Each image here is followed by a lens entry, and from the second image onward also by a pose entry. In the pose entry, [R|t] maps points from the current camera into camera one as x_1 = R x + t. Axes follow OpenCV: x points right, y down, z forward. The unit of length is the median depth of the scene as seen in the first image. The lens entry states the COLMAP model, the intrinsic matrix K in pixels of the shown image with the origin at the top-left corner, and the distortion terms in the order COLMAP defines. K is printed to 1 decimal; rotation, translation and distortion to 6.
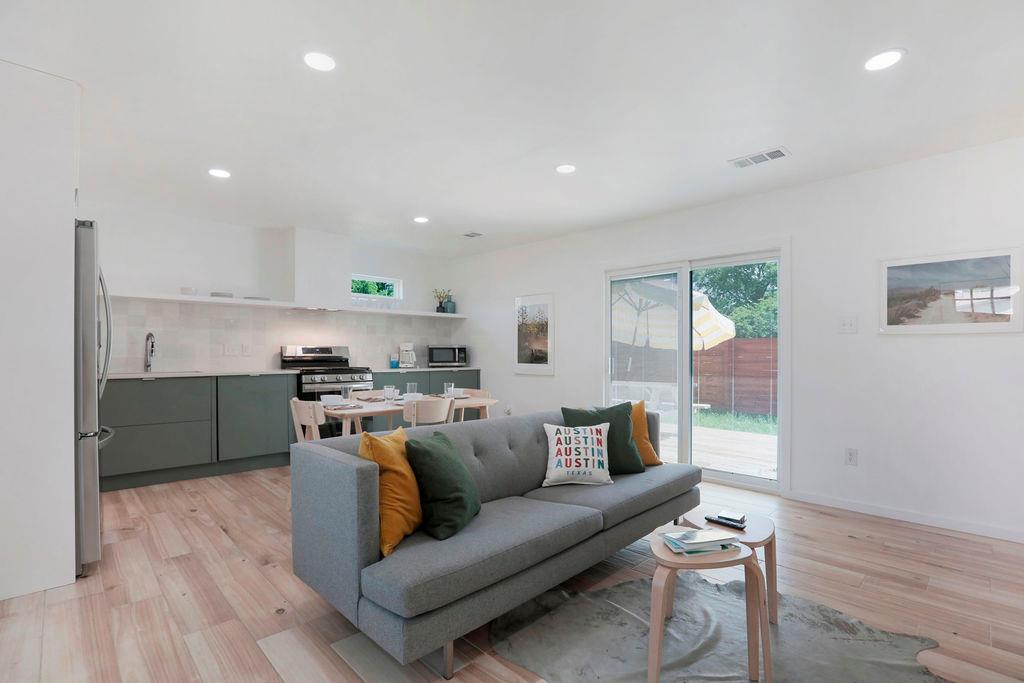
lens RADIAL K [[472.3, 0, 486.6], [0, 472.3, 361.0], [0, 0, 1]] dist [-0.039271, 0.006392]
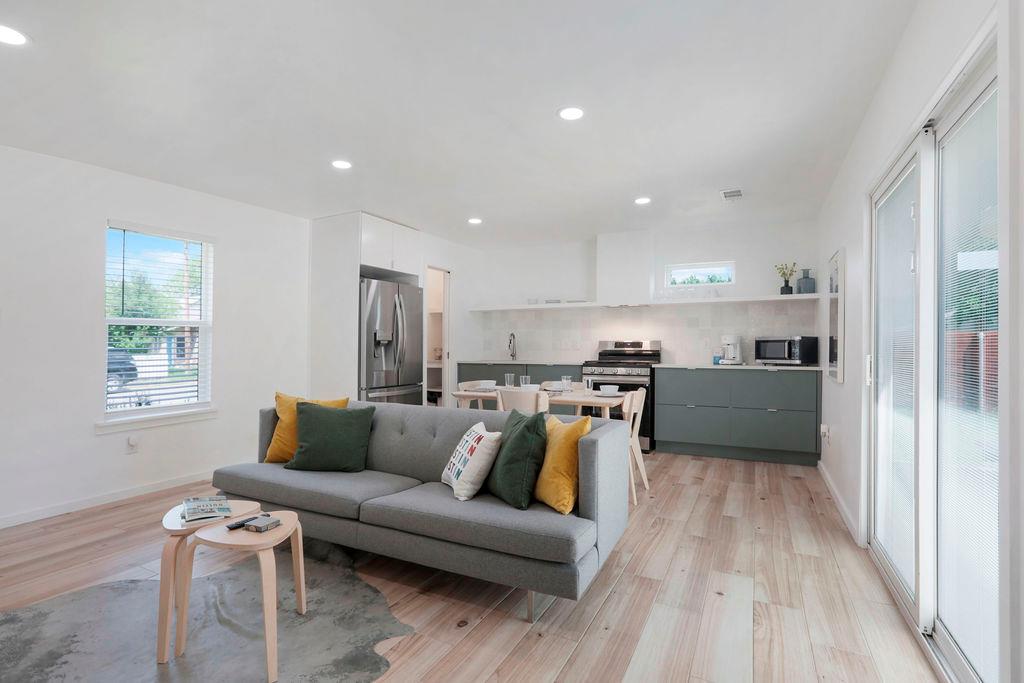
lens RADIAL K [[472.3, 0, 516.9], [0, 472.3, 345.7], [0, 0, 1]] dist [-0.039271, 0.006392]
pose [[0.362014, -0.002478, -0.932170, 0.519917], [-0.016150, 0.999830, -0.008929, -0.006048], [0.932033, 0.018287, 0.361912, 0.370883]]
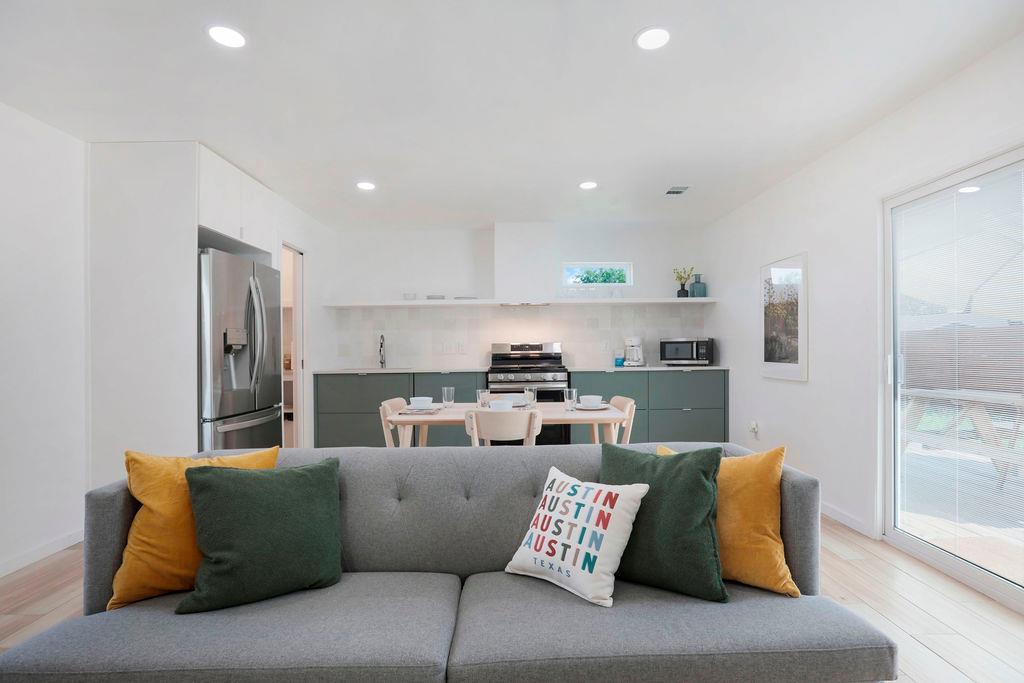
lens RADIAL K [[472.3, 0, 521.2], [0, 472.3, 344.8], [0, 0, 1]] dist [-0.039271, 0.006392]
pose [[0.748763, -0.015655, -0.662653, 0.257672], [0.001527, 0.999759, -0.021893, -0.006383], [0.662836, 0.015381, 0.748607, 0.264313]]
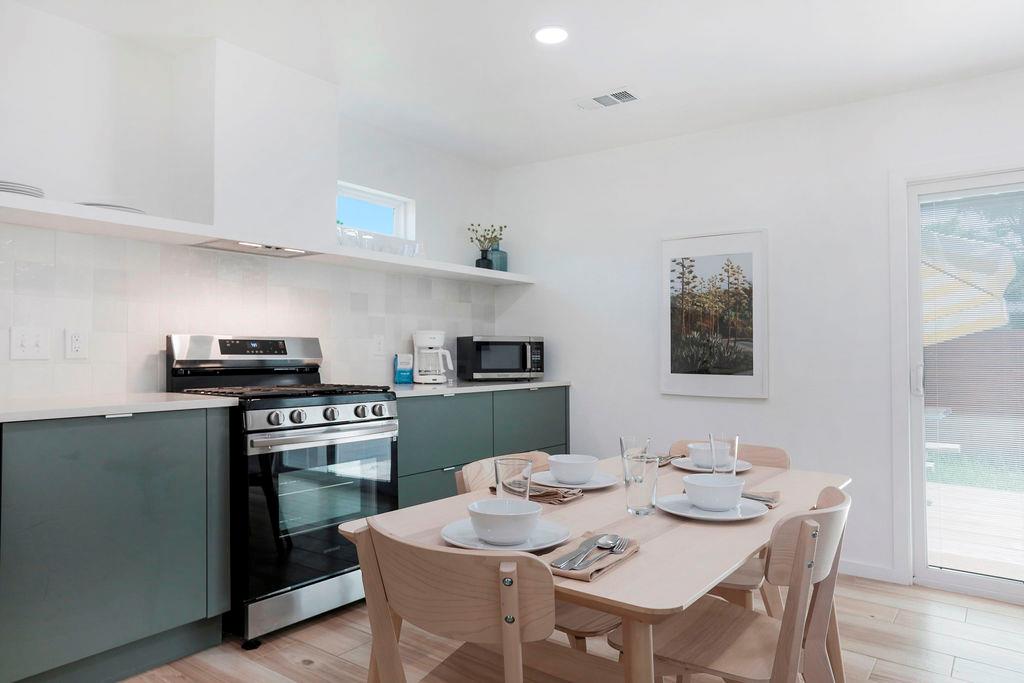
lens RADIAL K [[672.0, 0, 497.5], [0, 672.0, 338.1], [0, 0, 1]] dist [0.006299, 0.001408]
pose [[0.981887, 0.005874, 0.189379, -0.250822], [0.000941, 0.999356, -0.035880, -0.007464], [-0.189467, 0.035408, 0.981248, 0.355135]]
